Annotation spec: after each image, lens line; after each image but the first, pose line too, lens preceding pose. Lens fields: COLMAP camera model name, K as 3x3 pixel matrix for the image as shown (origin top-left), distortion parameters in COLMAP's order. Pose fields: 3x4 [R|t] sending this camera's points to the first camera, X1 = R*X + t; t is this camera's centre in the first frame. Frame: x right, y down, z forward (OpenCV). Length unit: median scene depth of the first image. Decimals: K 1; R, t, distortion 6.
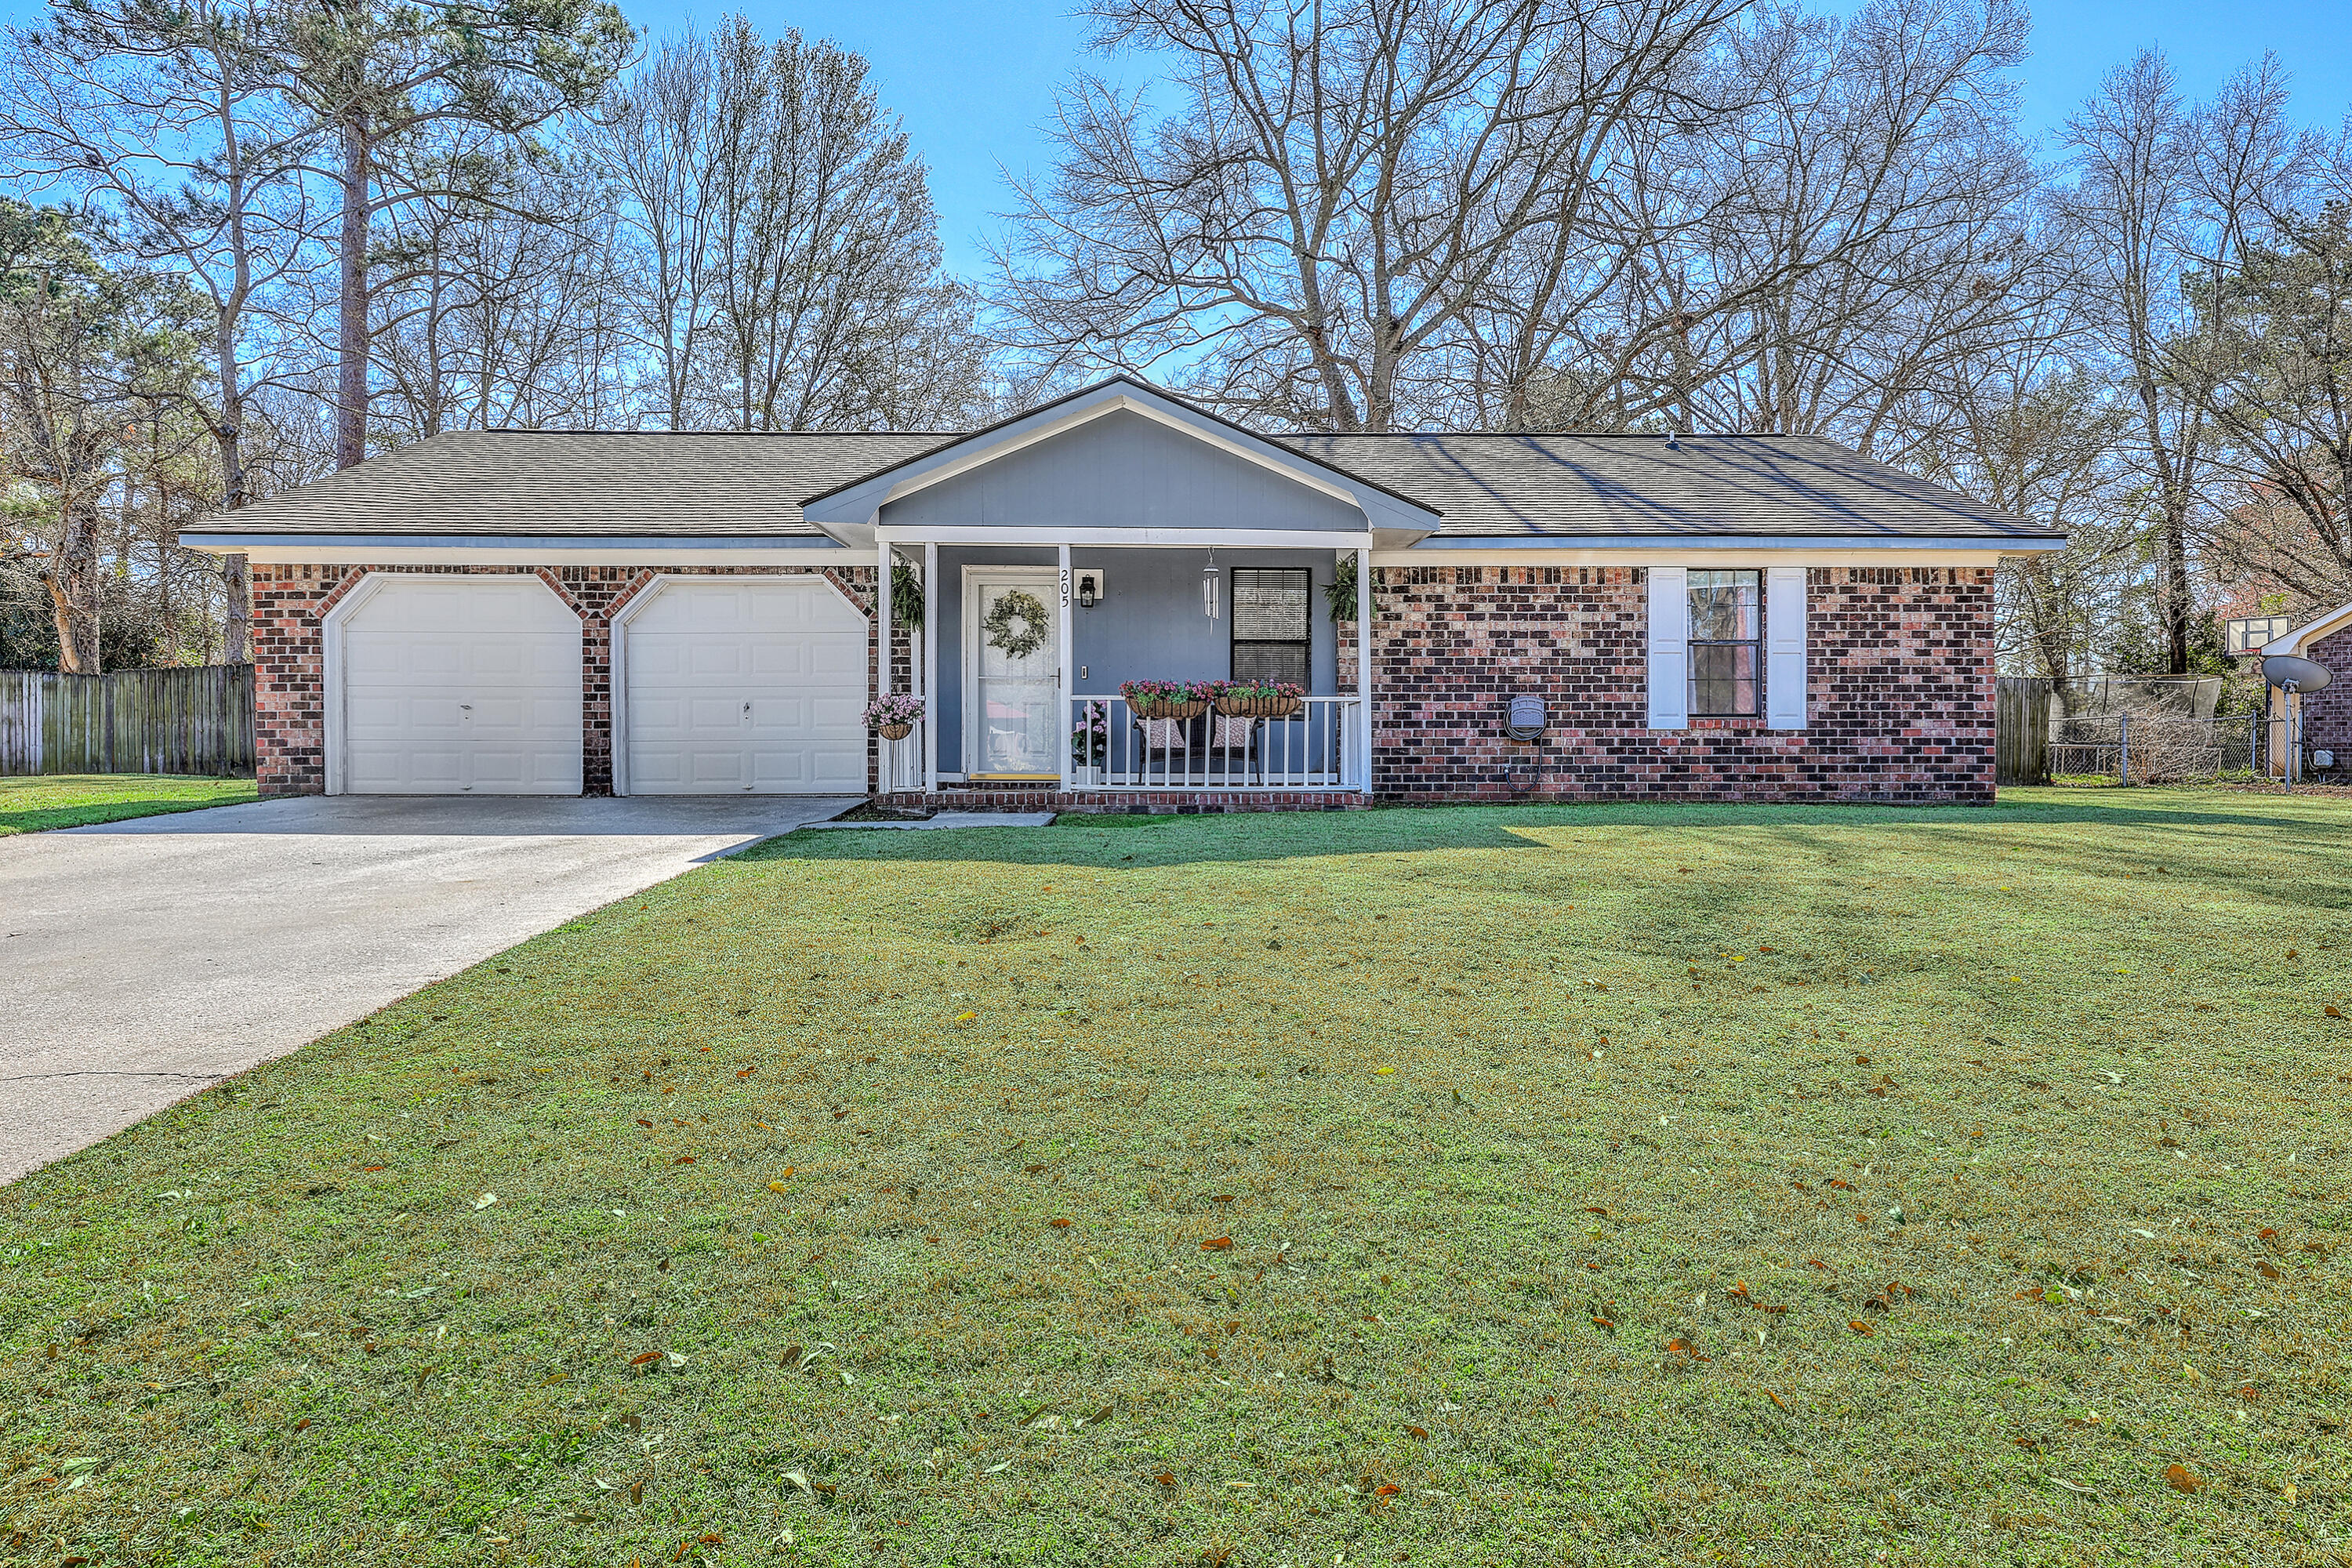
lens RADIAL K [[1432.1, 0, 1183.6], [0, 1432.1, 775.2], [0, 0, 1]] dist [0.005761, -0.001688]
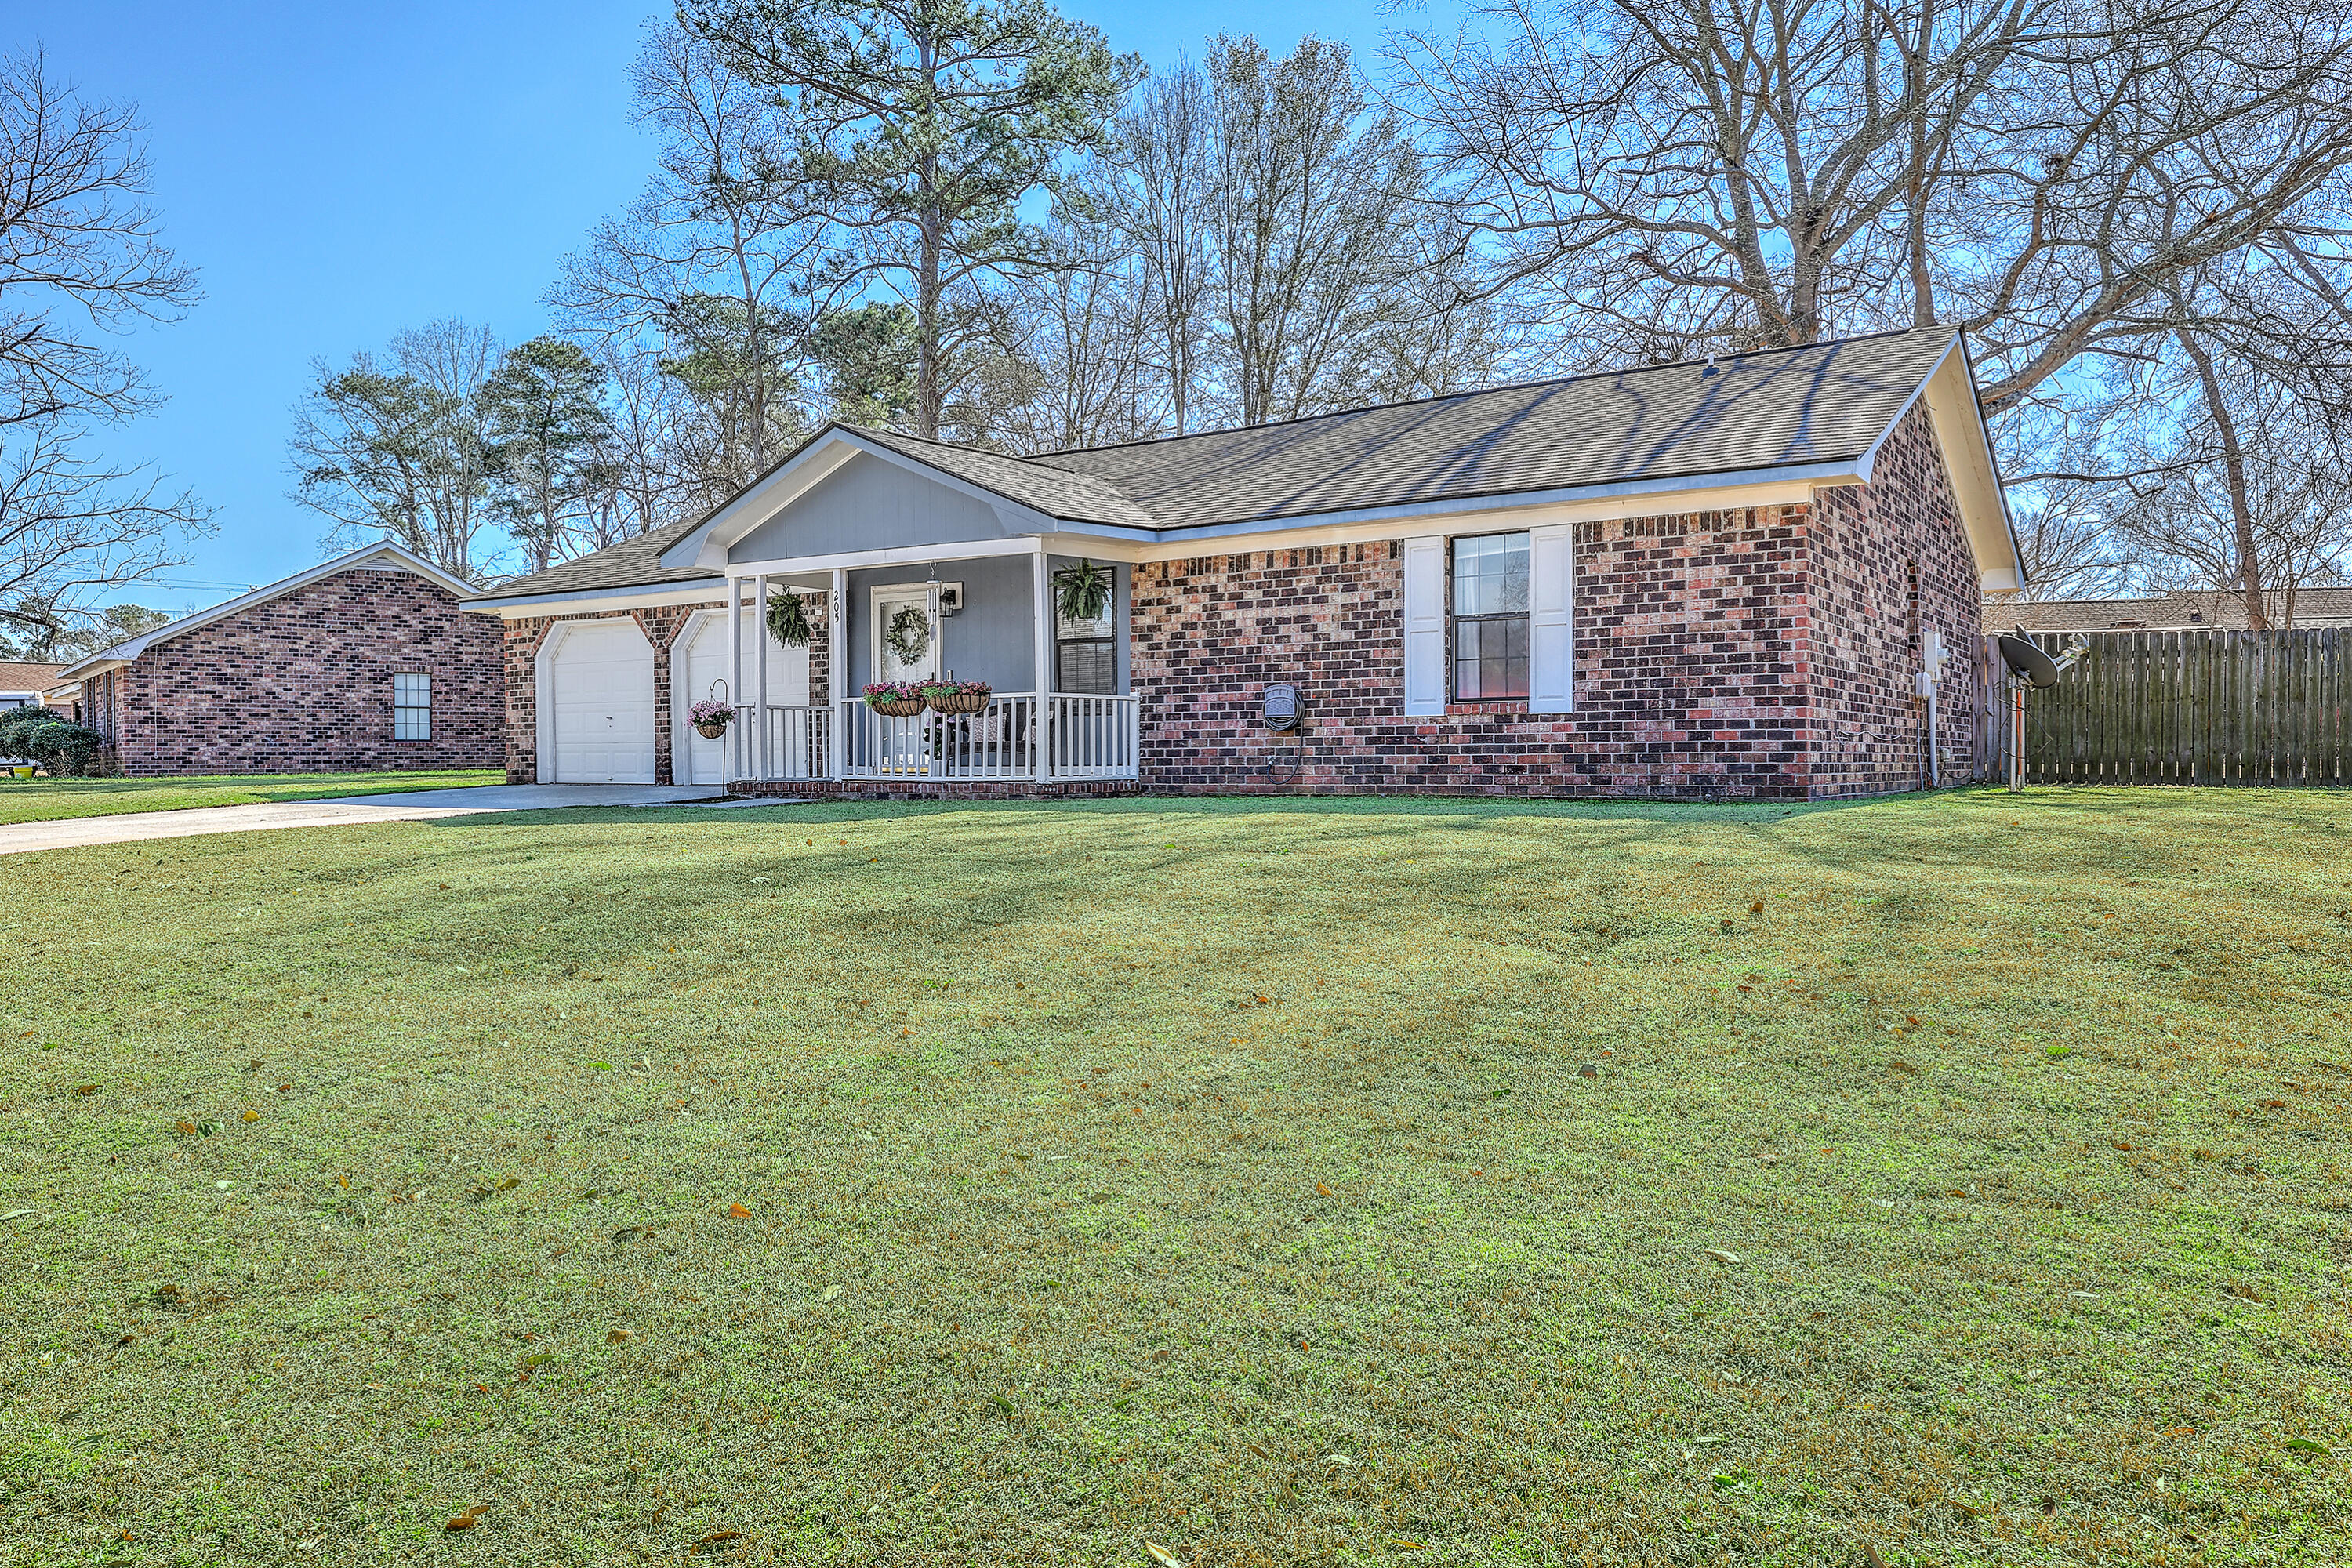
lens RADIAL K [[1633.7, 0, 1171.3], [0, 1633.7, 788.5], [0, 0, 1]] dist [0.007972, -0.002745]
pose [[0.816627, 0.004997, -0.577144, 0.806377], [-0.003197, 0.999986, 0.004134, 0.010084], [0.577156, -0.001531, 0.816632, 0.062309]]
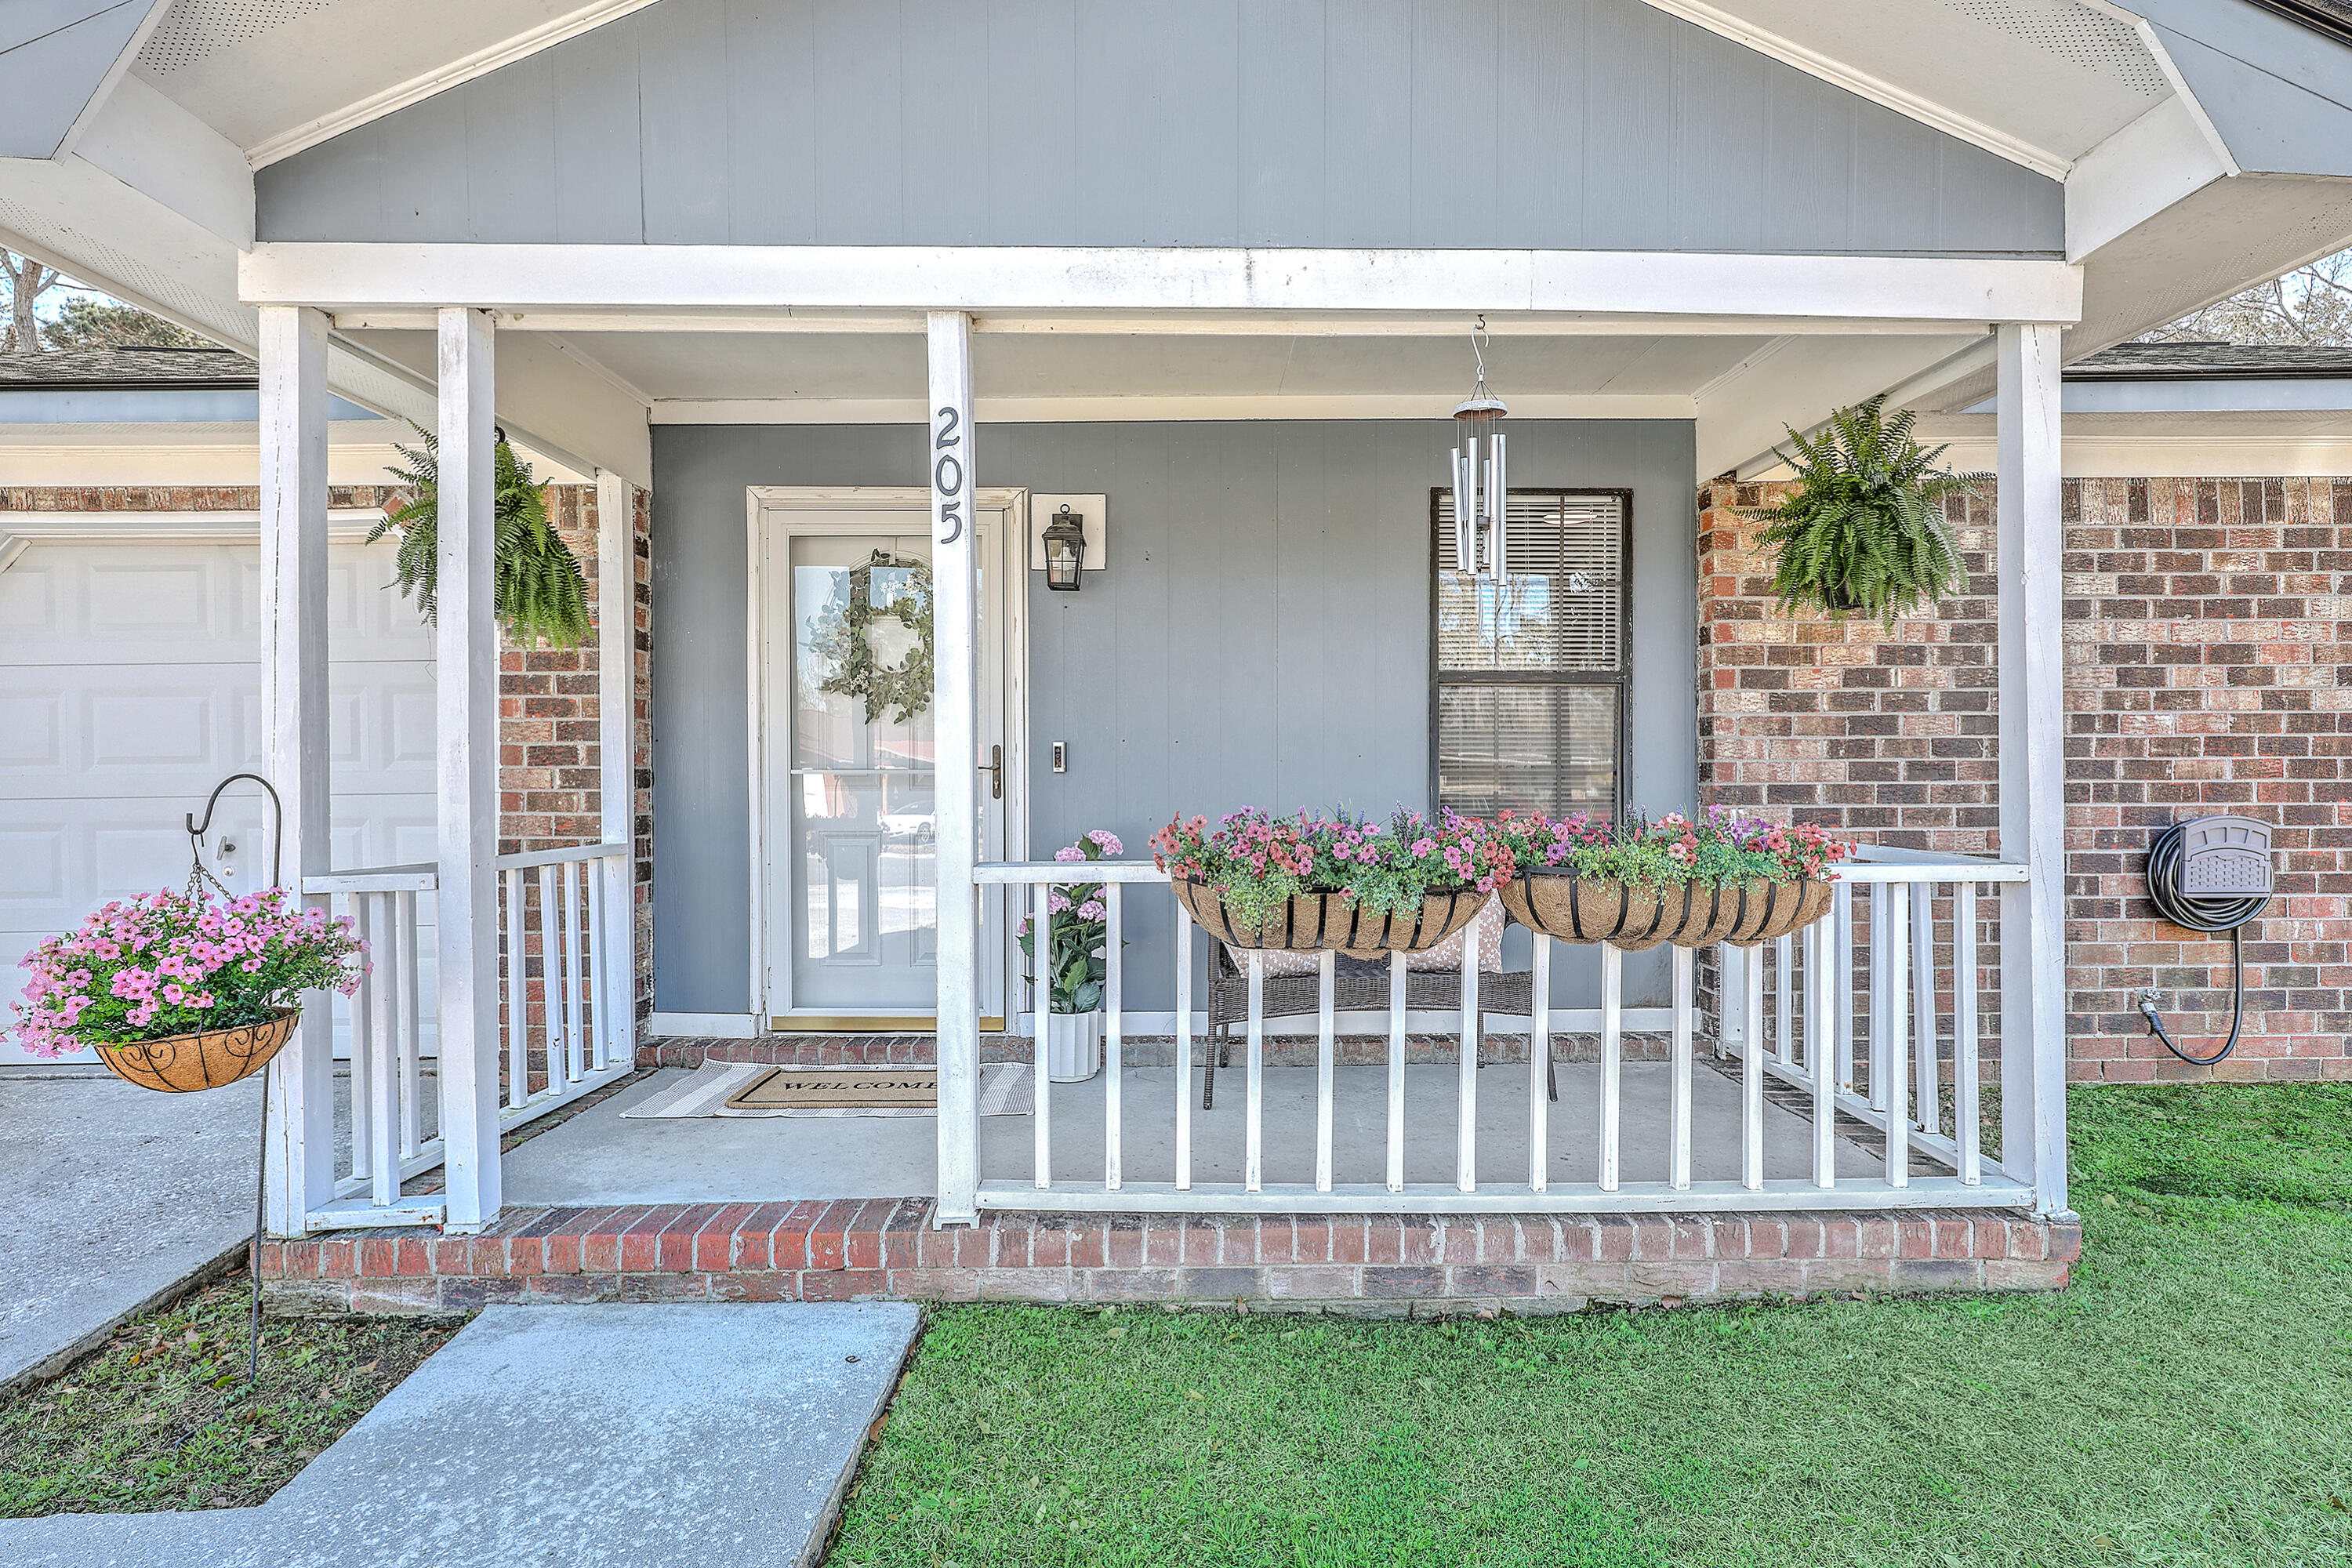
lens RADIAL K [[1083.7, 0, 1181.3], [0, 1083.7, 792.2], [0, 0, 1]] dist [0.000744, 0.000590]
pose [[0.999946, -0.005041, -0.009140, -0.033272], [0.005044, 0.999987, 0.000333, -0.062235], [0.009138, -0.000379, 0.999958, 0.704404]]
